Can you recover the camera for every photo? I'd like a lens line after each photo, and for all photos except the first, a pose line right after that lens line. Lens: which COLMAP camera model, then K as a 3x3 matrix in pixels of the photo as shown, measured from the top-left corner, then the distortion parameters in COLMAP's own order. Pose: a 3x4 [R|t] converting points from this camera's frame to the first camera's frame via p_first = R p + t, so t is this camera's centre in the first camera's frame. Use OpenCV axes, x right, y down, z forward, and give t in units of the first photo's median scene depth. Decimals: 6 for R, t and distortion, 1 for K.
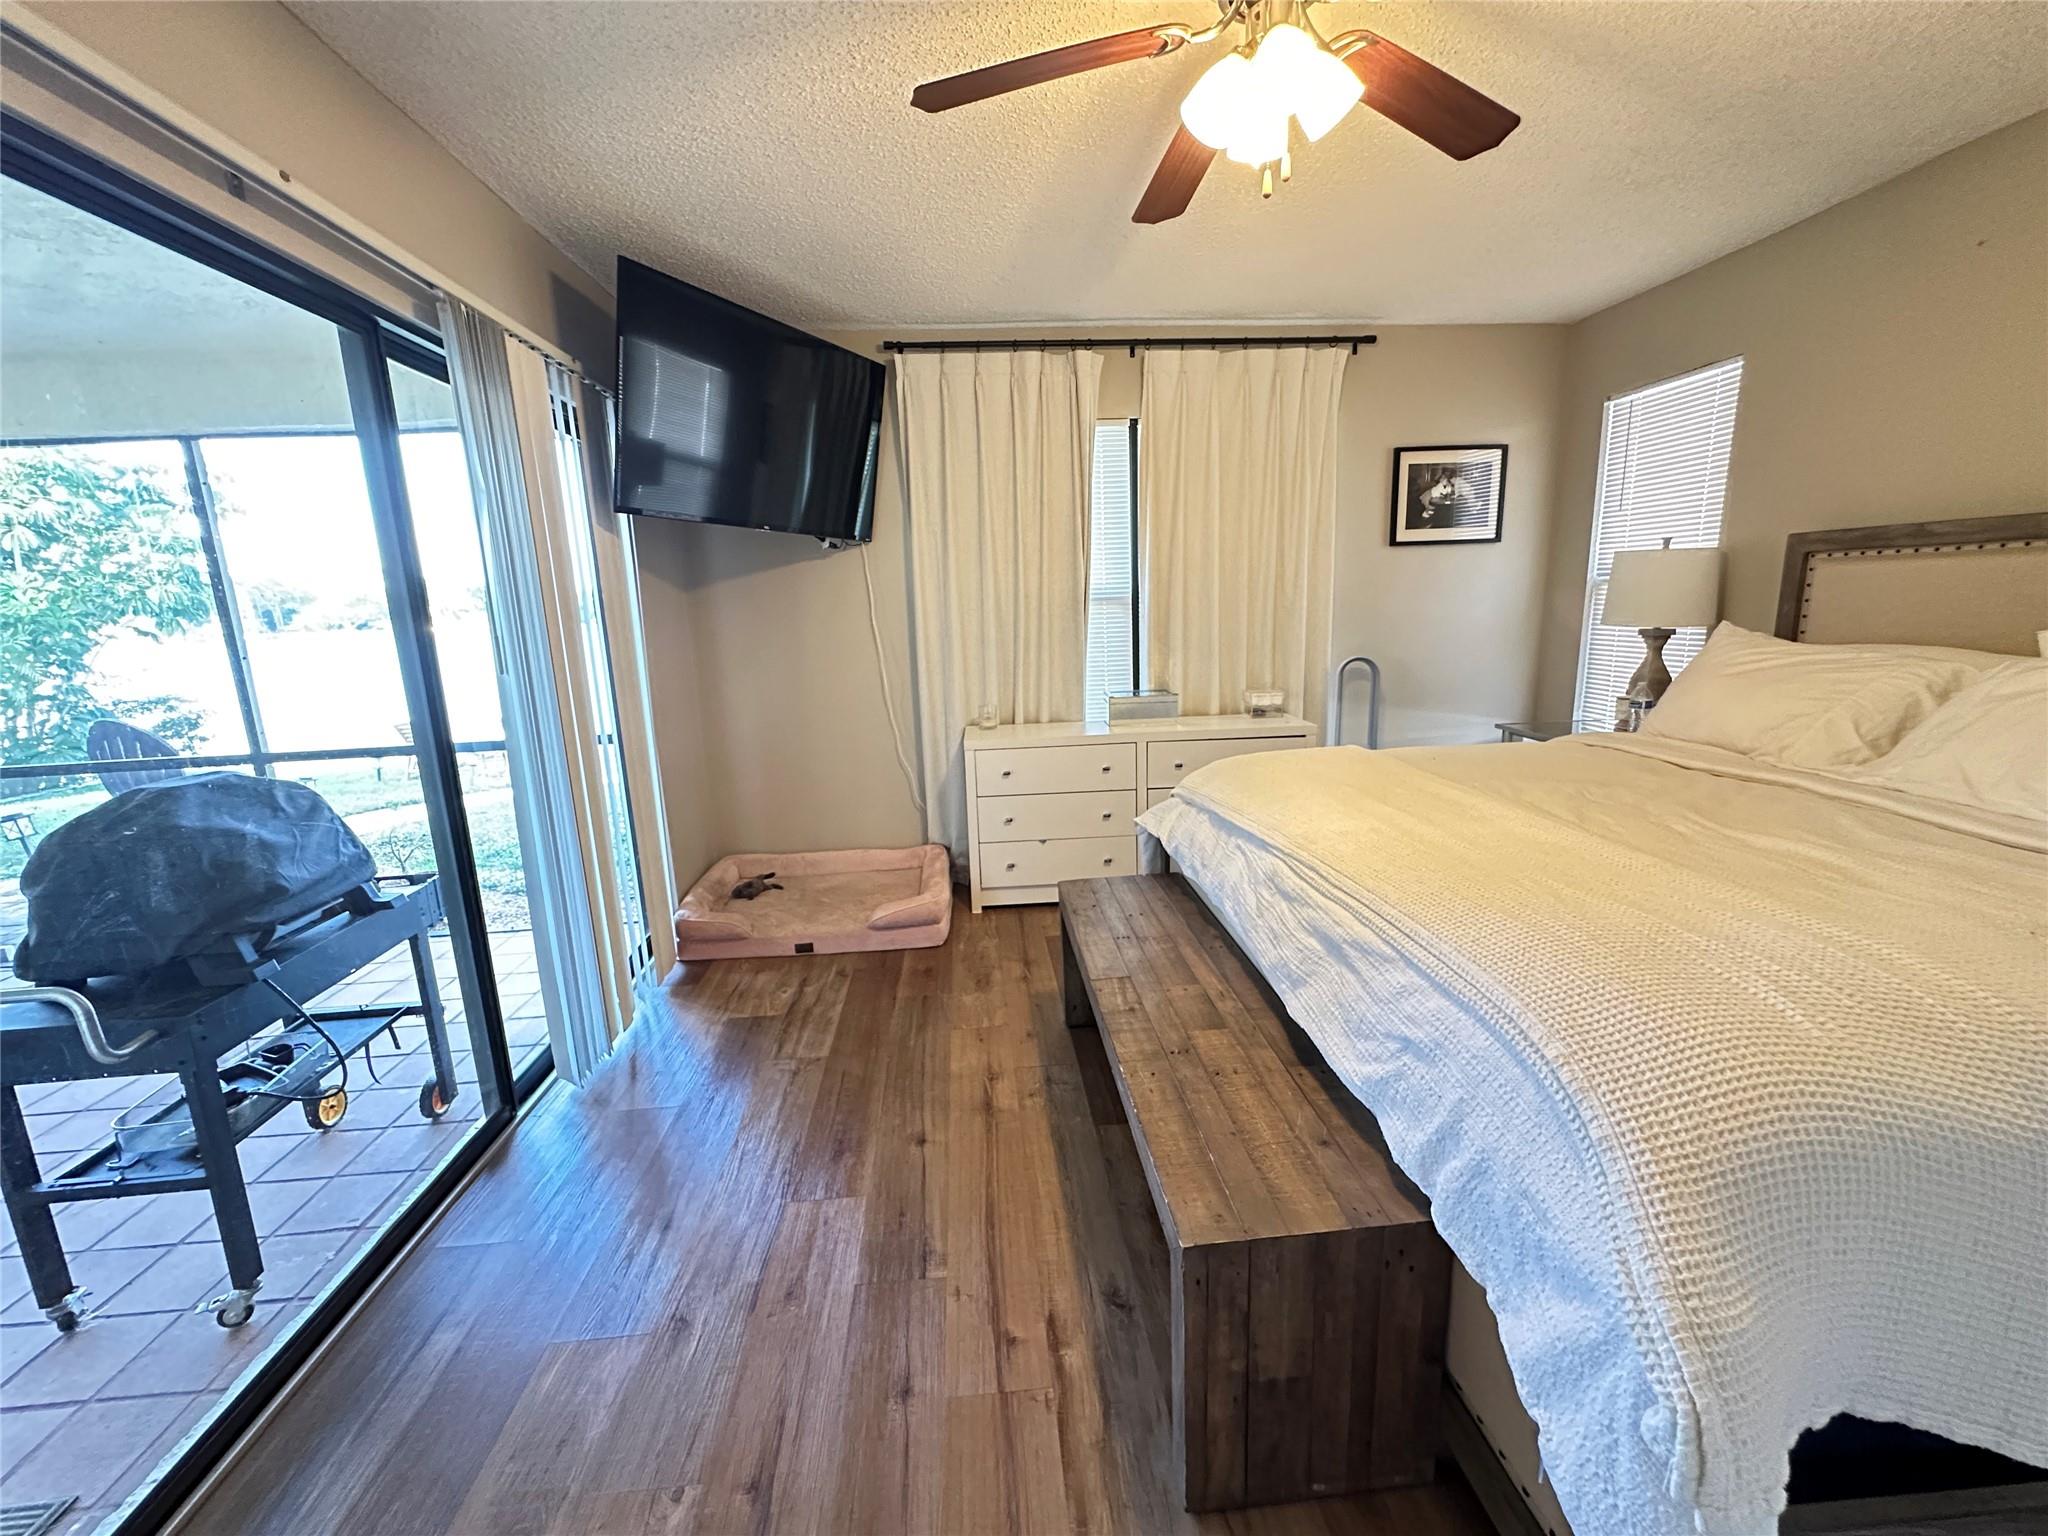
lens RADIAL K [[821.0, 0, 1023.6], [0, 821.0, 766.9], [0, 0, 1]] dist [-0.004928, 0.001327]
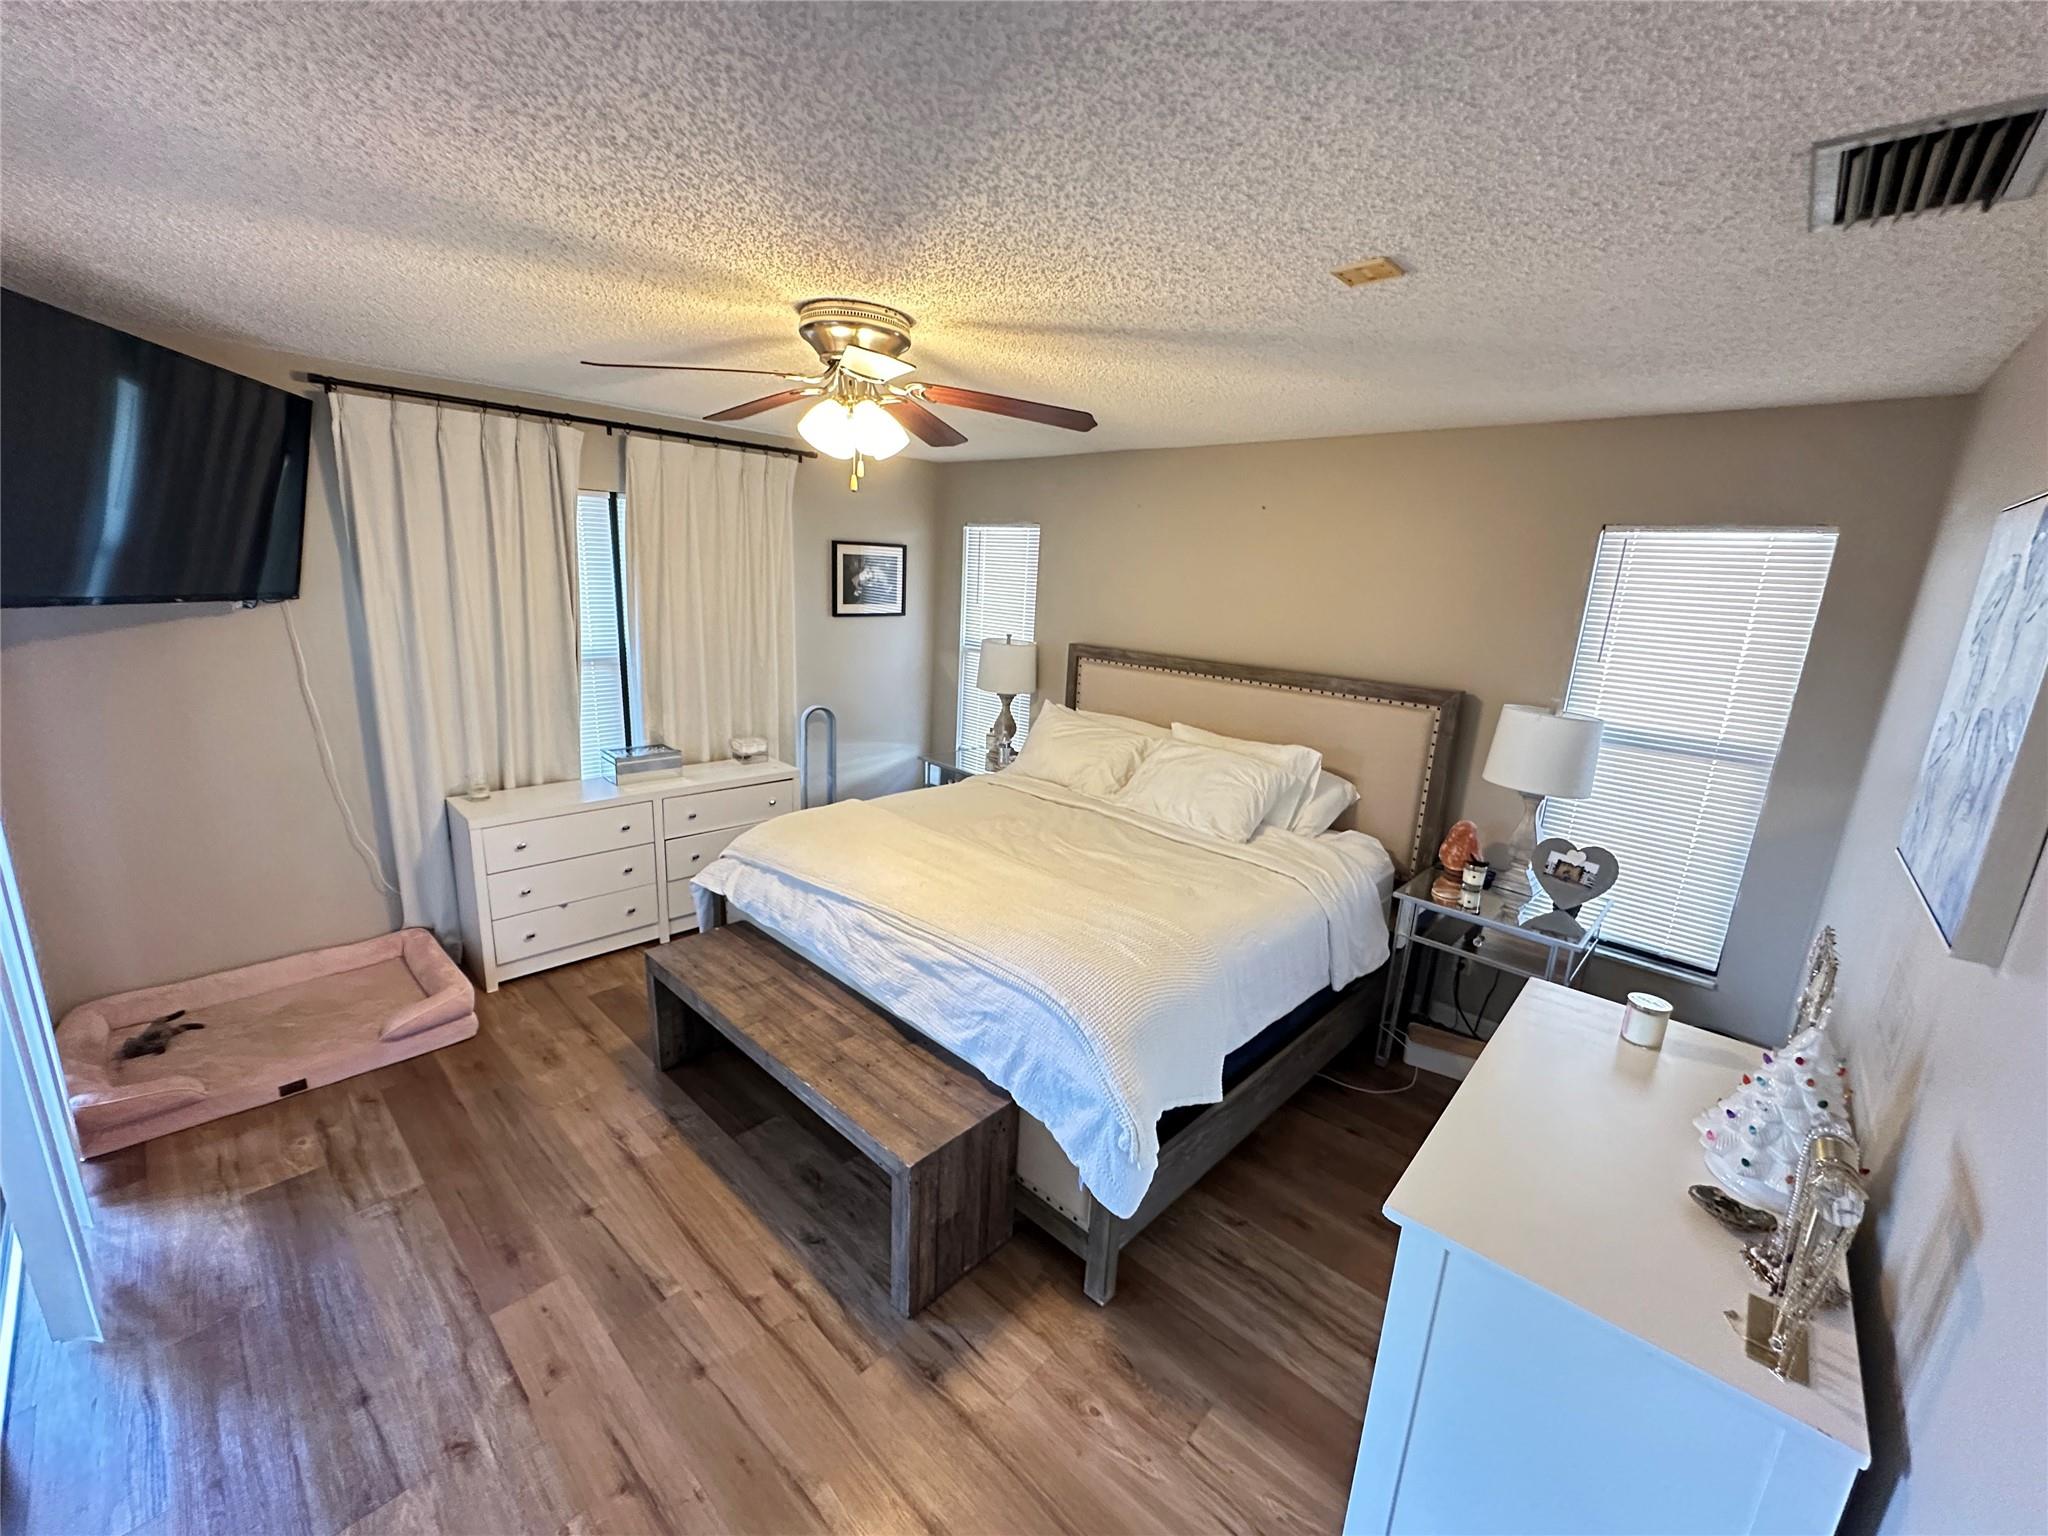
lens RADIAL K [[821.0, 0, 1023.9], [0, 821.0, 767.4], [0, 0, 1]] dist [-0.004928, 0.001327]
pose [[0.730745, -0.091666, 0.676468, -0.272371], [0.059390, 0.995723, 0.070773, -0.139696], [-0.680062, -0.011542, 0.733064, -0.164464]]
